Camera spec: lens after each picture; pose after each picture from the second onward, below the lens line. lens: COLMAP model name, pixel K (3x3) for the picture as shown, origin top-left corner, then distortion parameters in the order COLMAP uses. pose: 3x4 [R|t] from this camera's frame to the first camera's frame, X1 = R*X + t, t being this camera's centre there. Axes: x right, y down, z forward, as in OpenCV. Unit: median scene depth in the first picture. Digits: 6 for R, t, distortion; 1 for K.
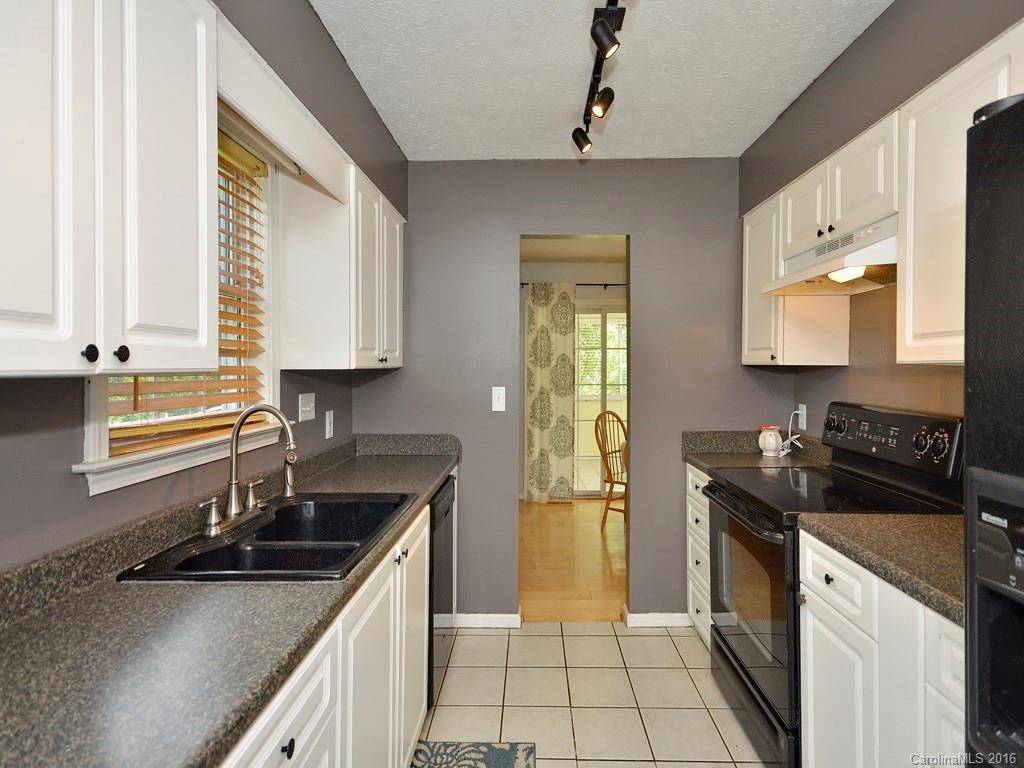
lens RADIAL K [[516.1, 0, 529.4], [0, 516.1, 365.6], [0, 0, 1]] dist [0.000131, -0.000020]
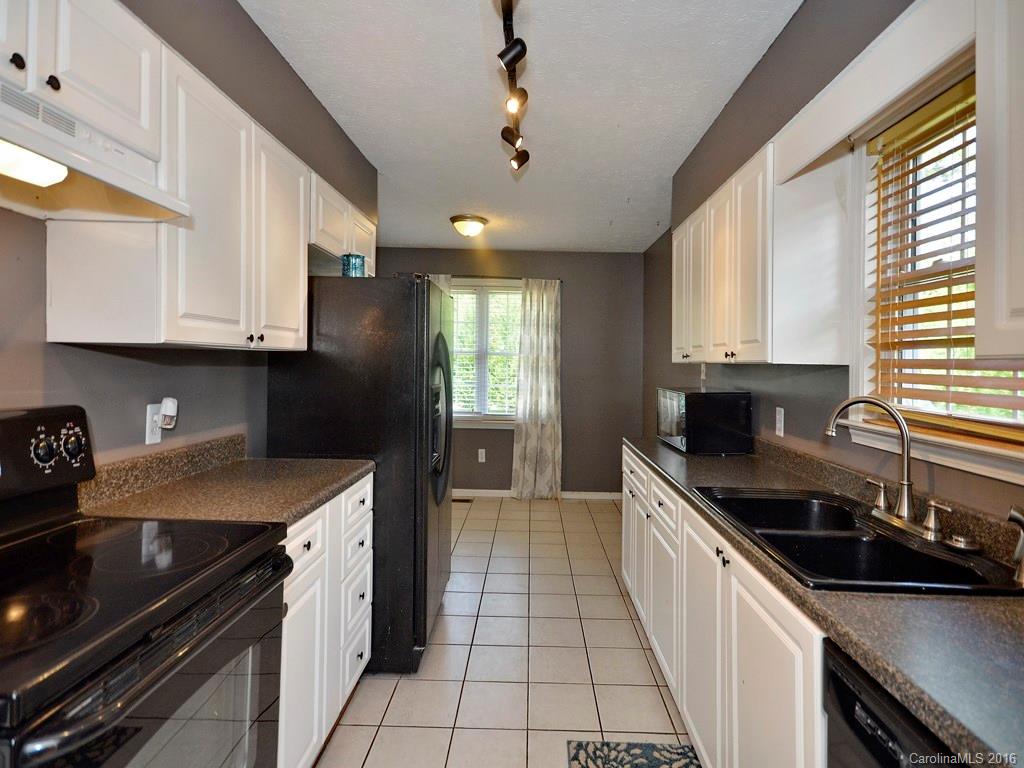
lens RADIAL K [[516.1, 0, 529.4], [0, 516.1, 365.6], [0, 0, 1]] dist [0.000131, -0.000020]
pose [[-0.999834, -0.018233, 0.000103, 0.110413], [-0.018233, 0.999830, 0.002596, 0.022098], [-0.000150, 0.002594, -0.999997, 1.913400]]
